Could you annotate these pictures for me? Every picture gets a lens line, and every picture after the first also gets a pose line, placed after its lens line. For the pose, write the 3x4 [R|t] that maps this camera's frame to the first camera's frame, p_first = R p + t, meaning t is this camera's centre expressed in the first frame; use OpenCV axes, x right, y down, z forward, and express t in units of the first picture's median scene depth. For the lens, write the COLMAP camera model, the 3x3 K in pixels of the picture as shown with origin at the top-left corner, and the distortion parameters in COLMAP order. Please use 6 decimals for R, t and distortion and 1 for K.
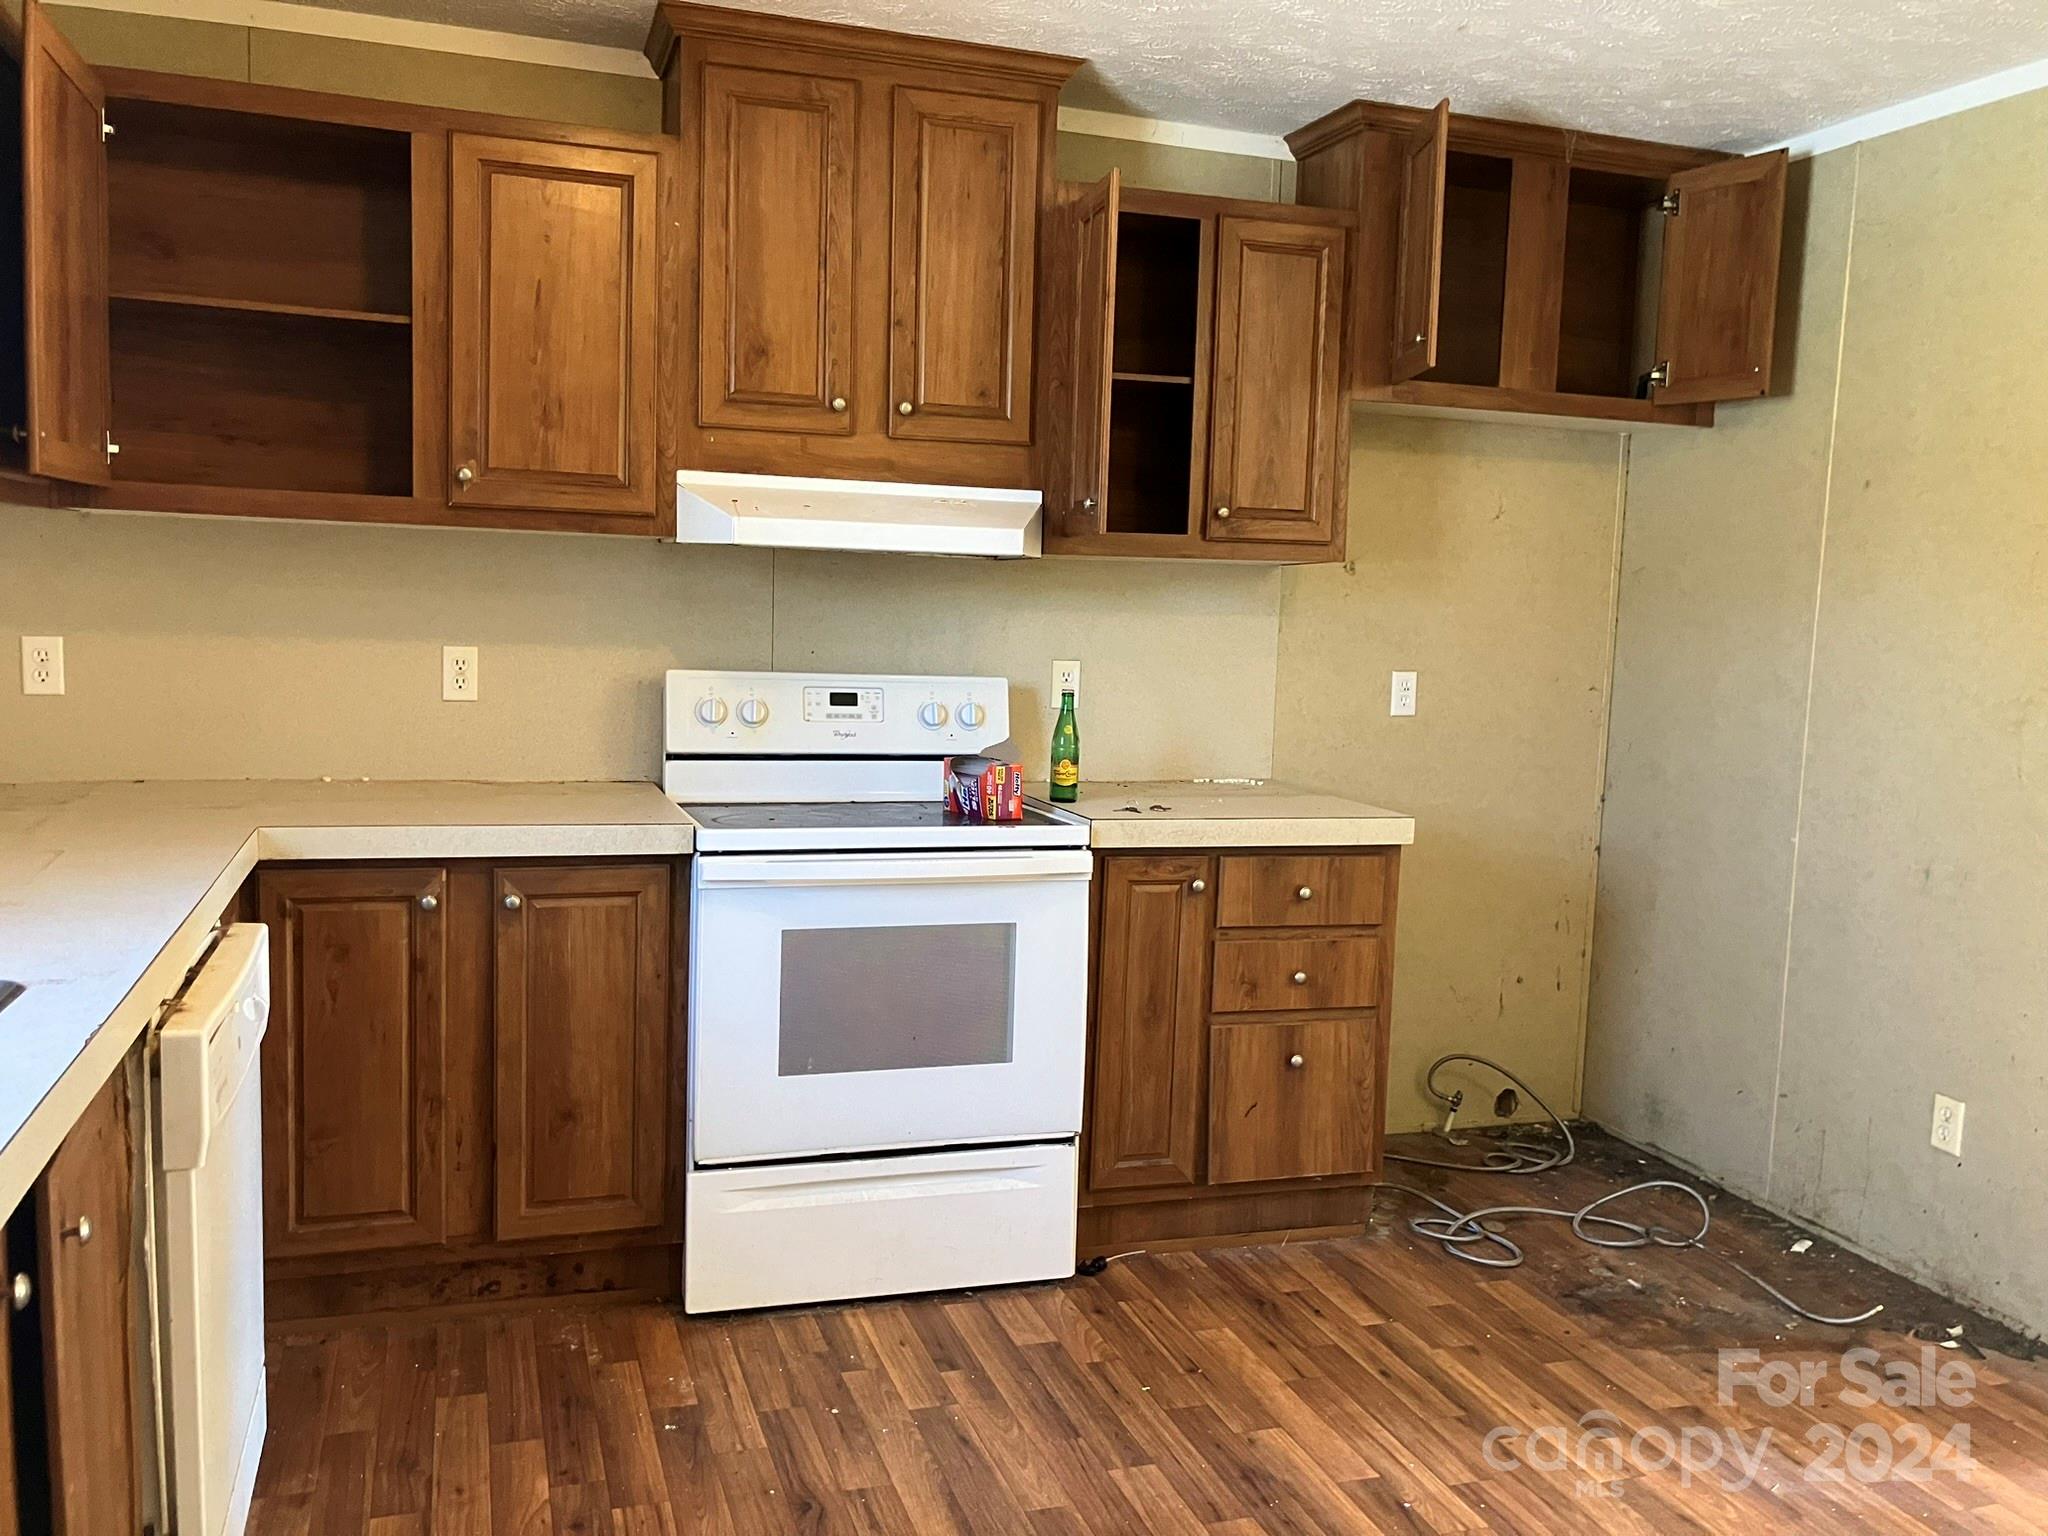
lens RADIAL K [[1694.5, 0, 1030.6], [0, 1694.5, 762.6], [0, 0, 1]] dist [0.031811, -0.023139]
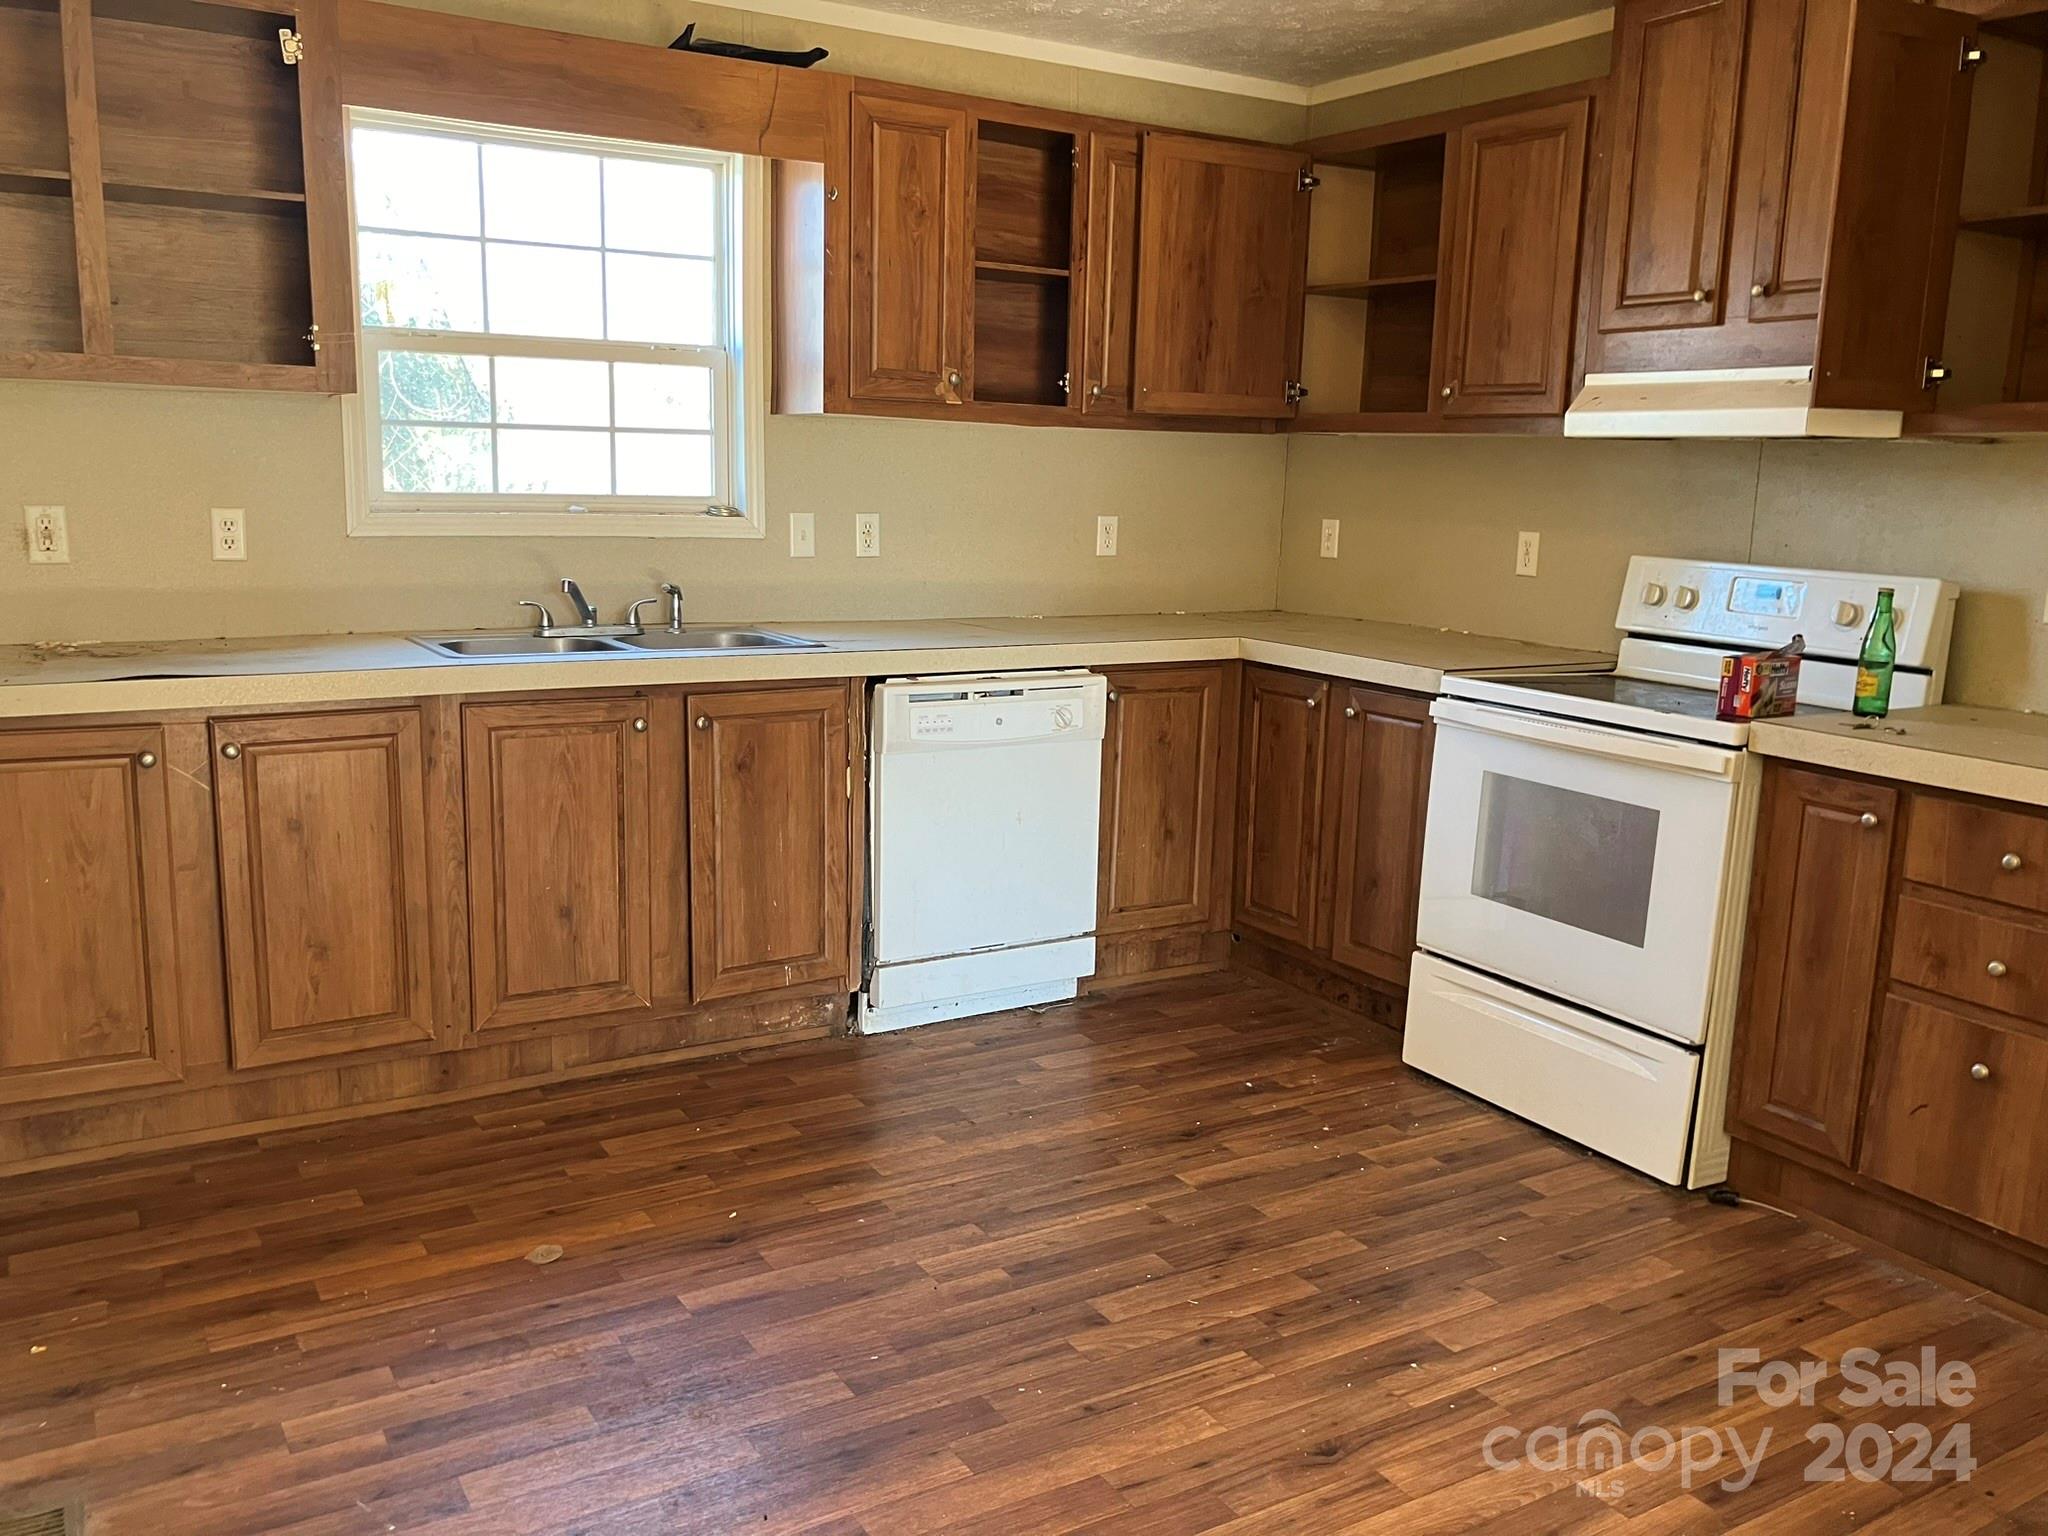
lens RADIAL K [[1694.5, 0, 1026.0], [0, 1694.5, 780.8], [0, 0, 1]] dist [0.031811, -0.023139]
pose [[0.216630, 0.154784, -0.963905, 0.968621], [-0.114842, 0.984536, 0.132287, -0.013703], [0.969475, 0.082040, 0.231056, 0.451522]]
